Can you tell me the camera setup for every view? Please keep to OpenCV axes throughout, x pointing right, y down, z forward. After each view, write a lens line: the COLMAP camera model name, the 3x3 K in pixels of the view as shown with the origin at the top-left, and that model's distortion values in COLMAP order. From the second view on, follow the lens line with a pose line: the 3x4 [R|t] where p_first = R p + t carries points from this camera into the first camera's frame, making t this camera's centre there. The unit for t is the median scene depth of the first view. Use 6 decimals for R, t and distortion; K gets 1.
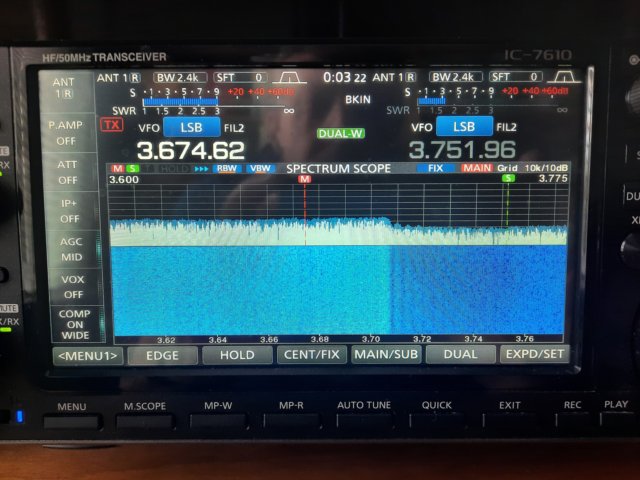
lens RADIAL K [[490.4, 0, 322.6], [0, 490.4, 236.3], [0, 0, 1]] dist [-0.001291, -0.033416]
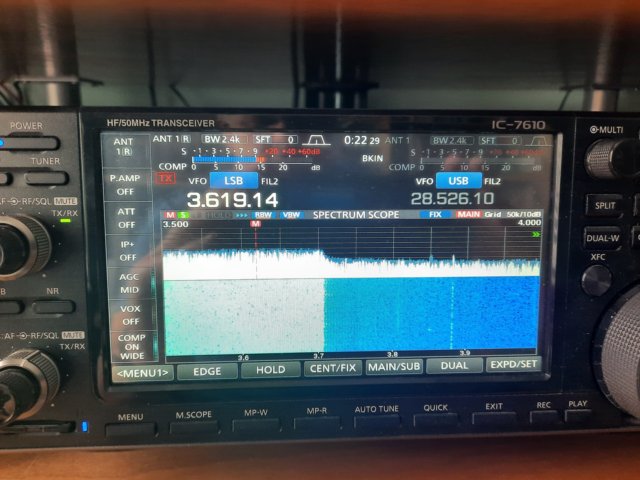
lens RADIAL K [[490.4, 0, 321.0], [0, 490.4, 238.0], [0, 0, 1]] dist [-0.001291, -0.033416]
pose [[0.998199, -0.003309, 0.059905, -0.125324], [0.002365, 0.999872, 0.015821, -0.099598], [-0.059950, -0.015651, 0.998079, -0.198219]]
